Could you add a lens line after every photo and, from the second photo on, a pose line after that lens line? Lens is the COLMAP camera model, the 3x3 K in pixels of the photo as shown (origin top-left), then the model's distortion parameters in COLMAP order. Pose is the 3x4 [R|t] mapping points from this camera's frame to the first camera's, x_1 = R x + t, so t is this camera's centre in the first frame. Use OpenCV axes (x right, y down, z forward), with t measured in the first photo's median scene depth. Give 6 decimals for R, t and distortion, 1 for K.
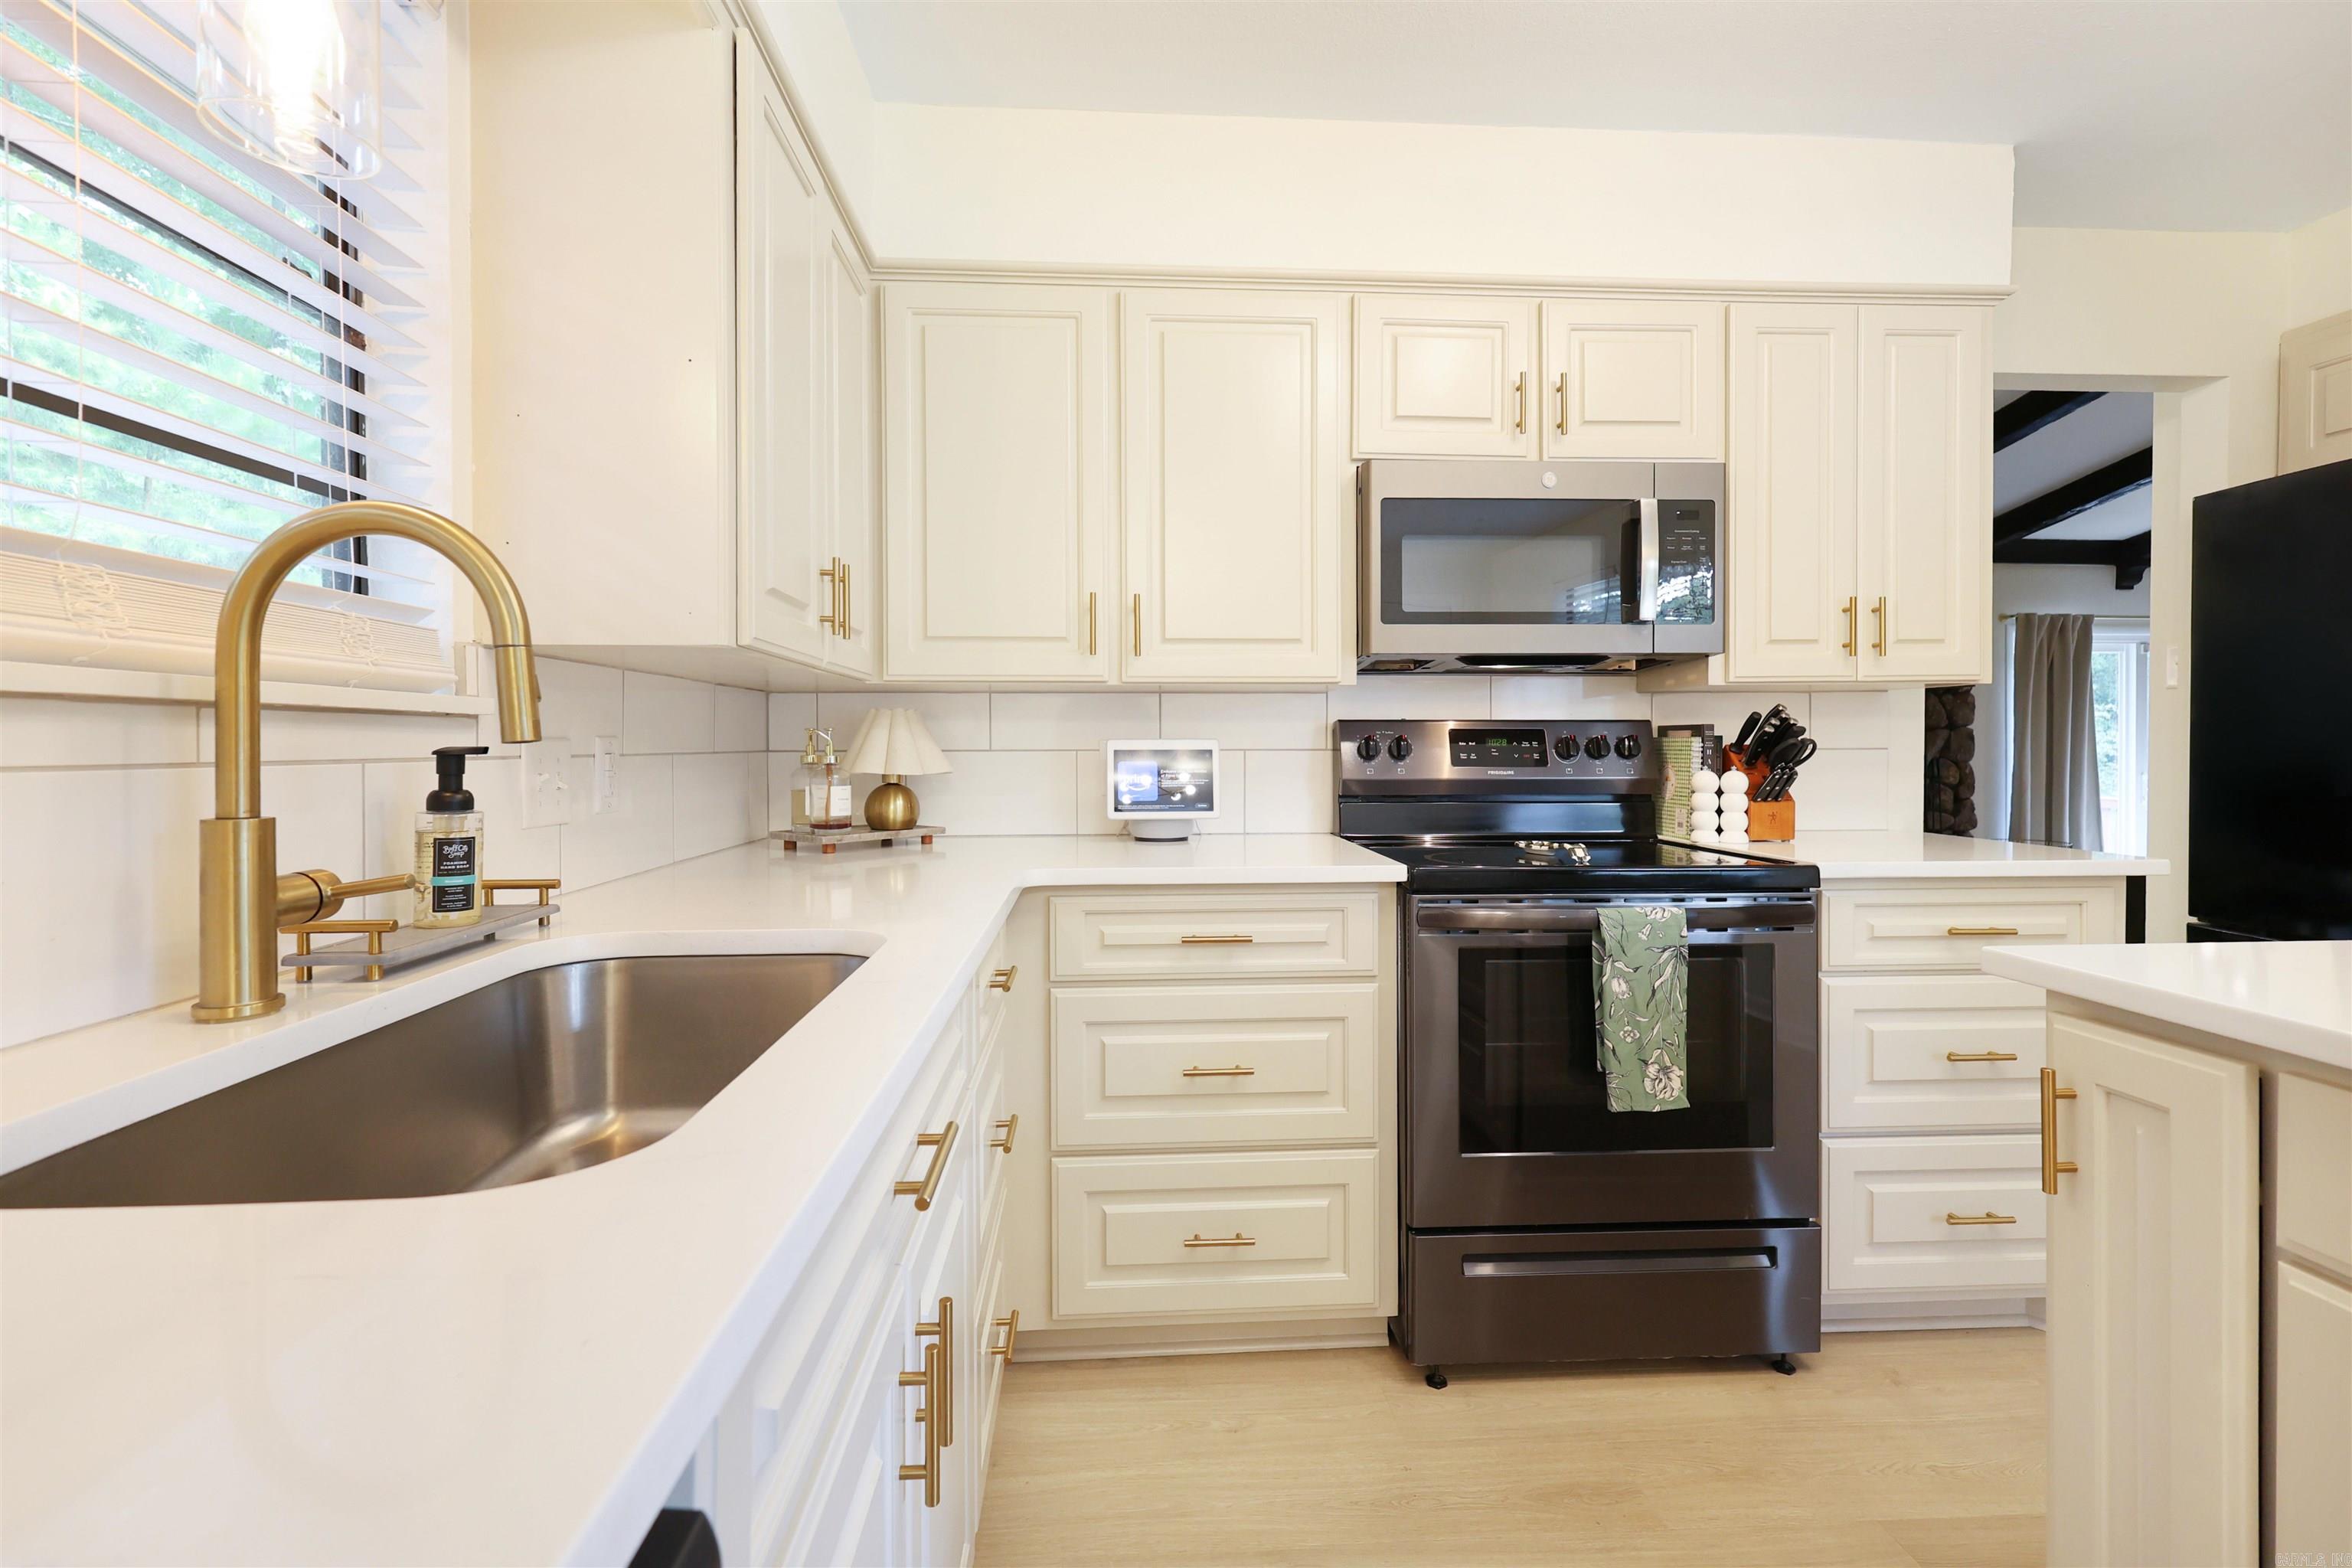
lens RADIAL K [[1025.3, 0, 1149.5], [0, 1025.3, 777.7], [0, 0, 1]] dist [0.004231, -0.002113]
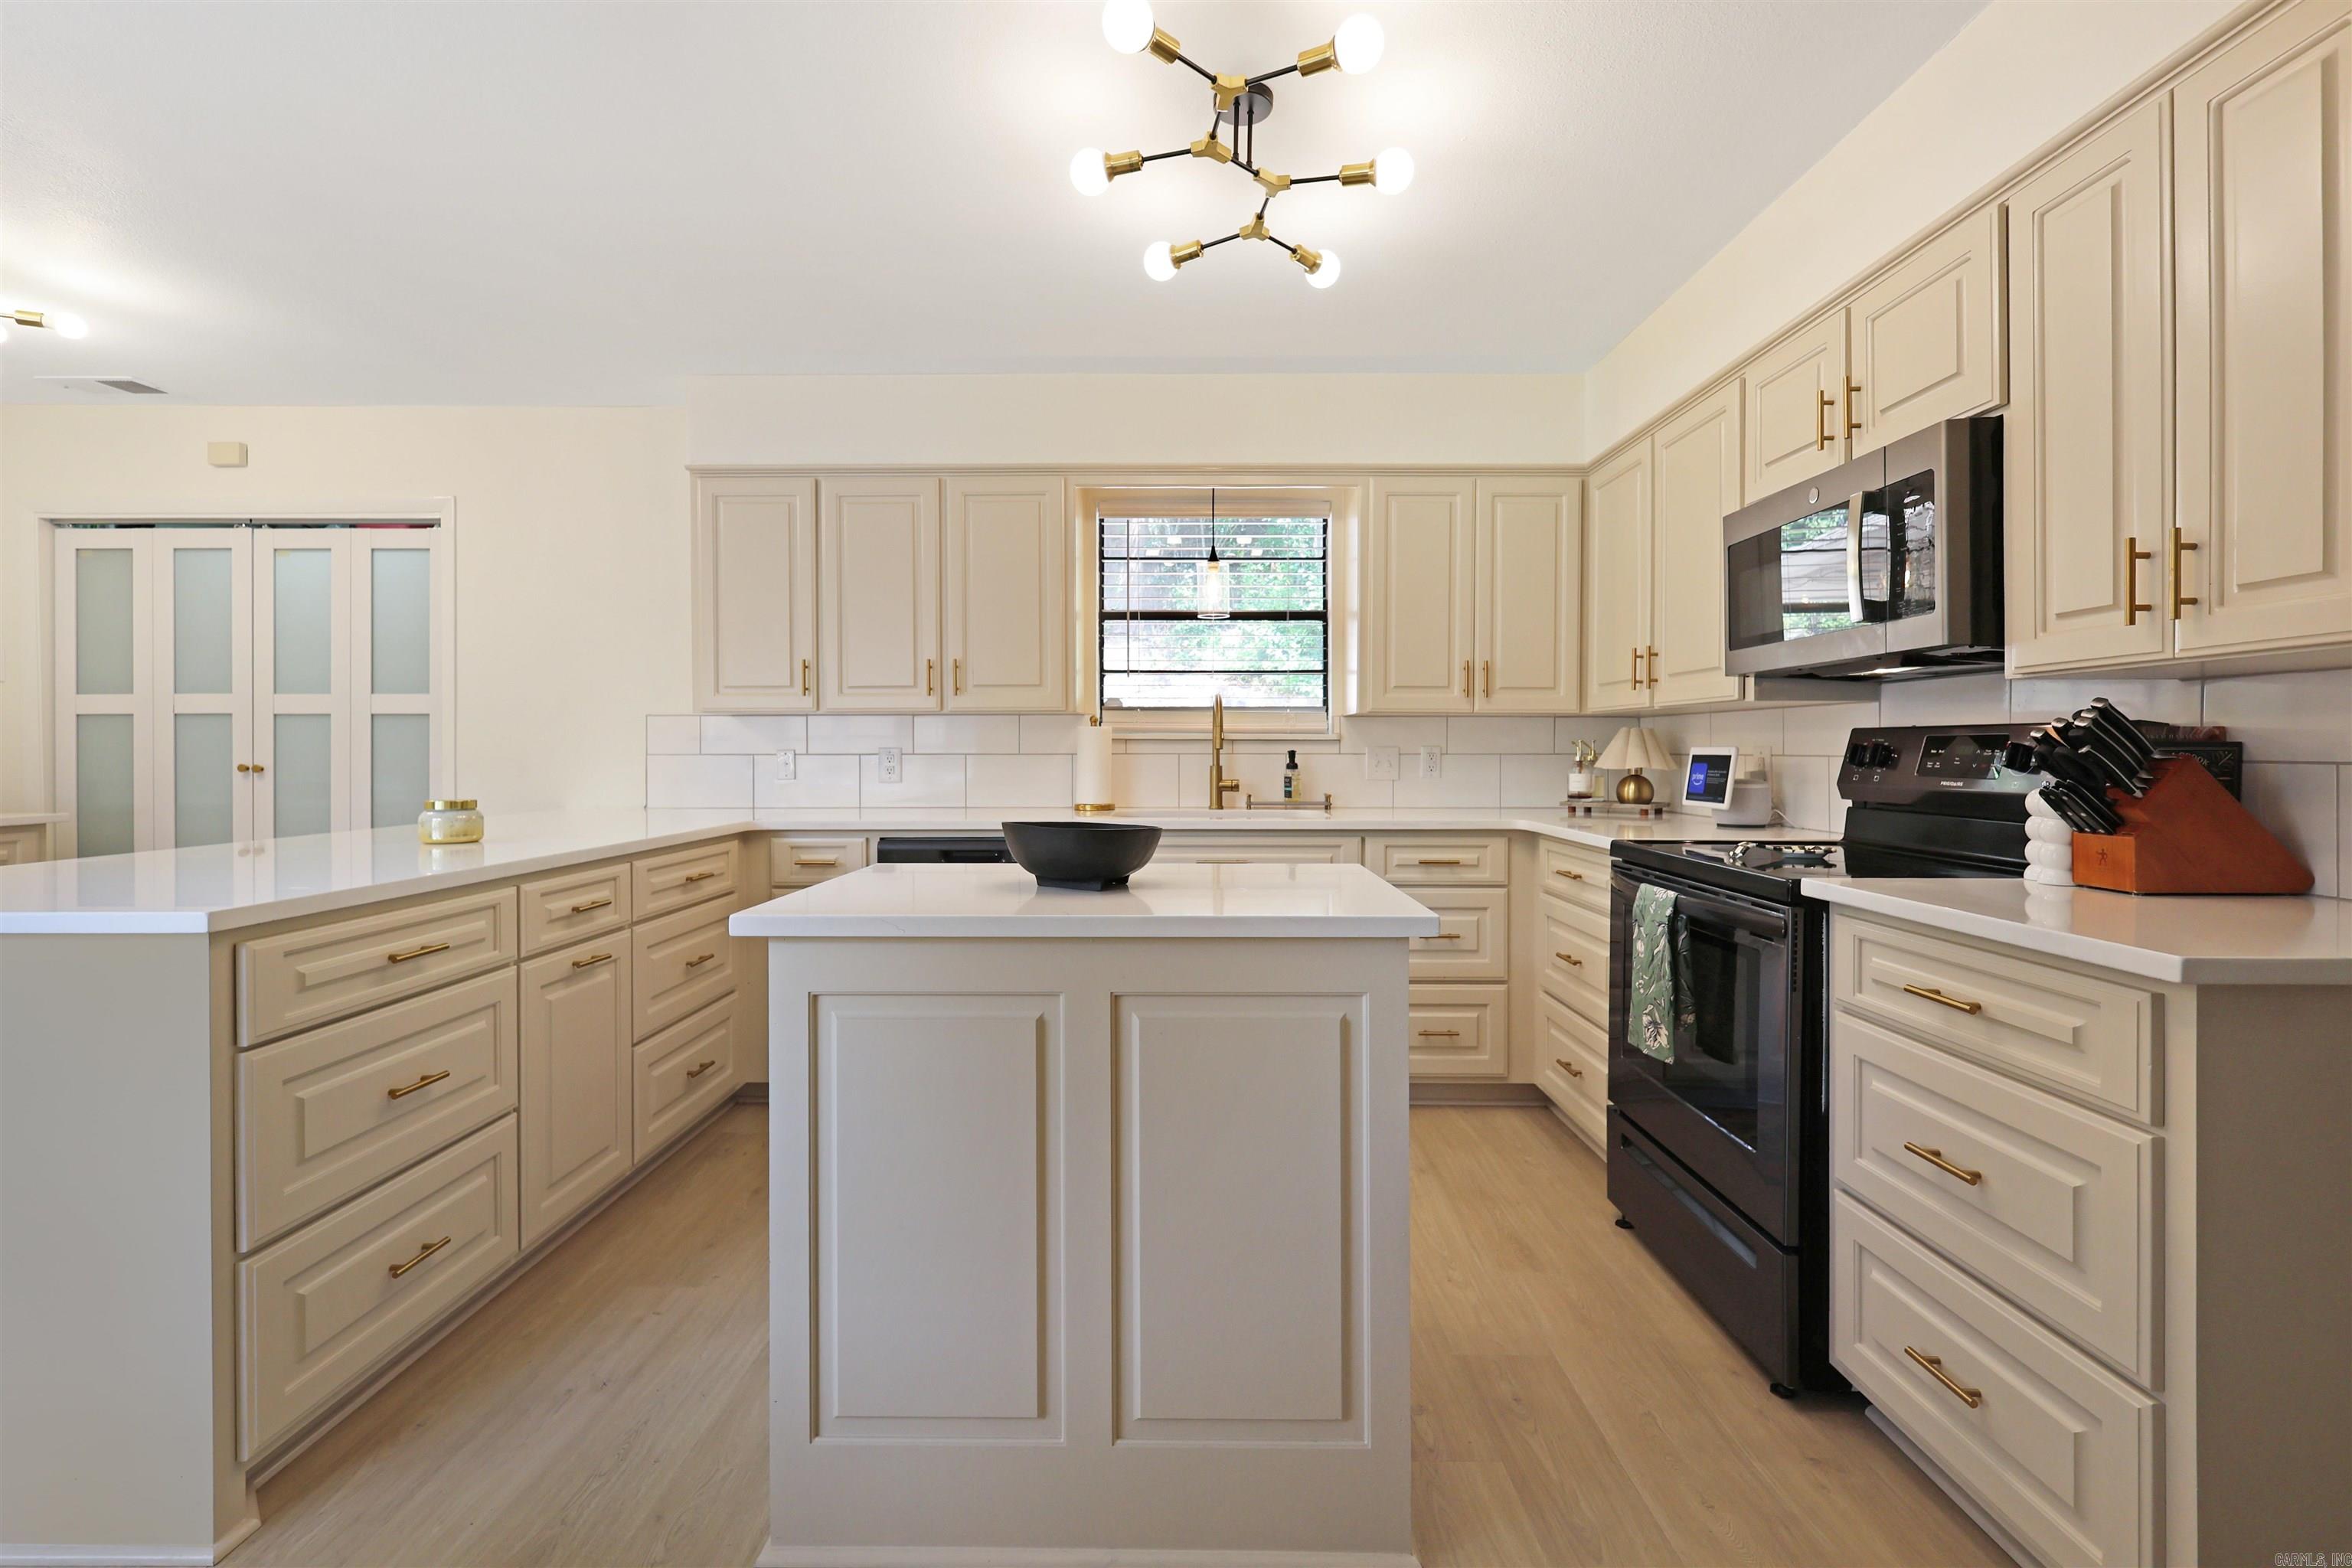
lens RADIAL K [[1025.3, 0, 1184.6], [0, 1025.3, 770.2], [0, 0, 1]] dist [0.004231, -0.002113]
pose [[-0.038934, 0.023254, -0.998971, 1.442501], [-0.033253, 0.999145, 0.024554, -0.018316], [0.998688, 0.034175, -0.038127, 0.406080]]
